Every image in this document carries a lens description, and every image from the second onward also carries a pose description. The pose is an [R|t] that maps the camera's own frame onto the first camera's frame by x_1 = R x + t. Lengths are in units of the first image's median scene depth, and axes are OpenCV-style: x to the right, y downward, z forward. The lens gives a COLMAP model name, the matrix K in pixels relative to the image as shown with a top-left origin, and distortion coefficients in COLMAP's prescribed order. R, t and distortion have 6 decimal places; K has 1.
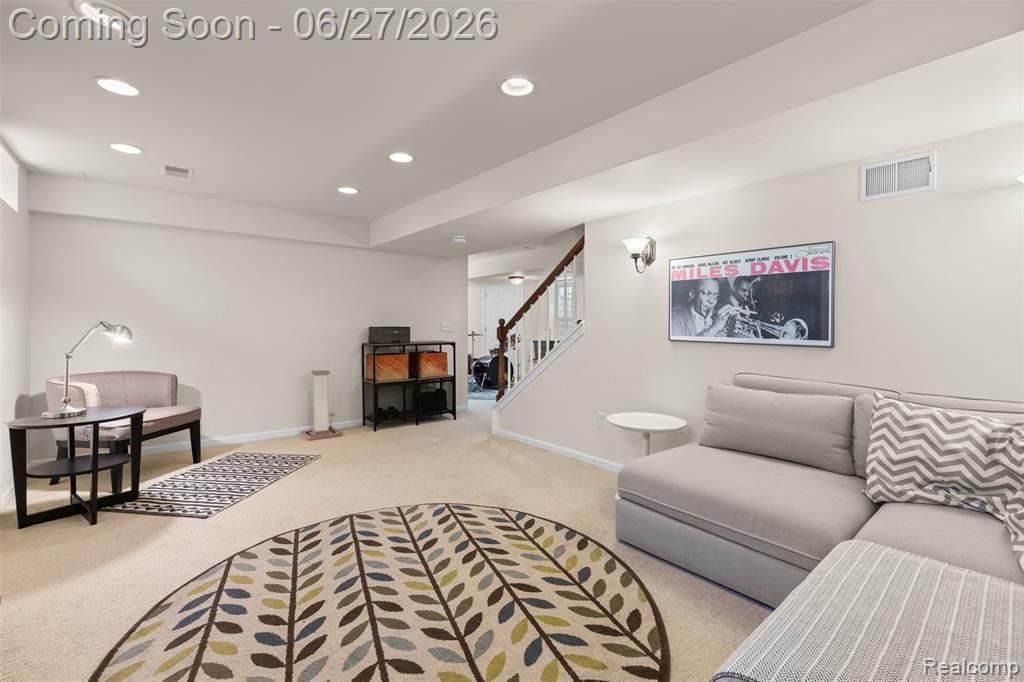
lens RADIAL K [[451.1, 0, 505.9], [0, 451.1, 331.2], [0, 0, 1]] dist [-0.000843, -0.000625]
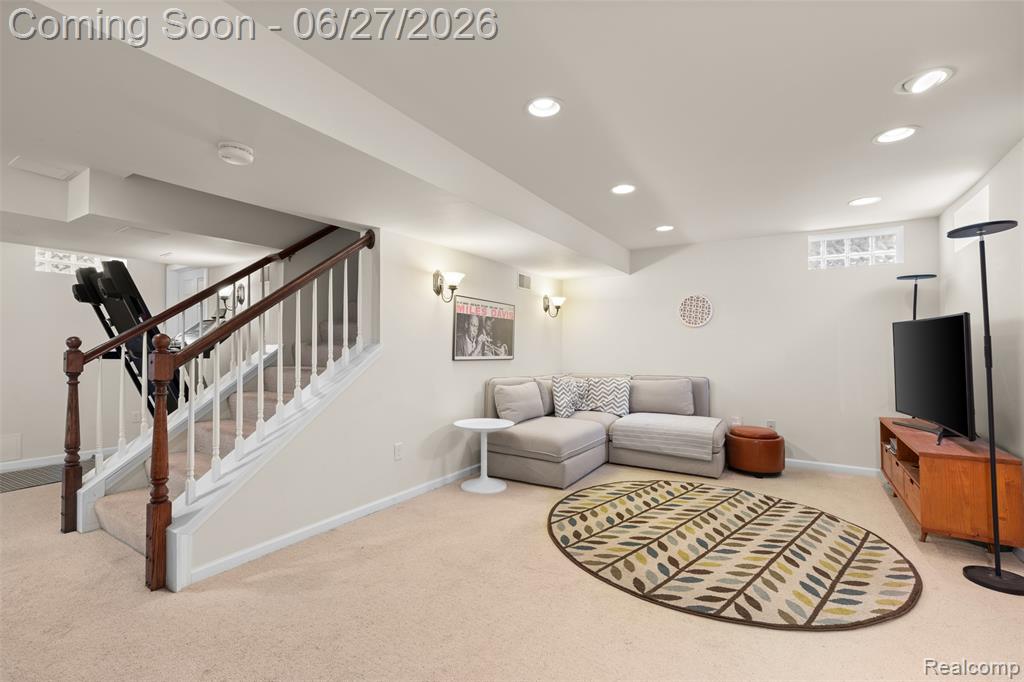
lens RADIAL K [[451.1, 0, 517.3], [0, 451.1, 342.2], [0, 0, 1]] dist [-0.000843, -0.000625]
pose [[-0.347647, 0.008000, 0.937591, -1.097665], [0.004757, 0.999966, -0.006768, -0.025075], [-0.937614, 0.002107, -0.347673, 1.623694]]
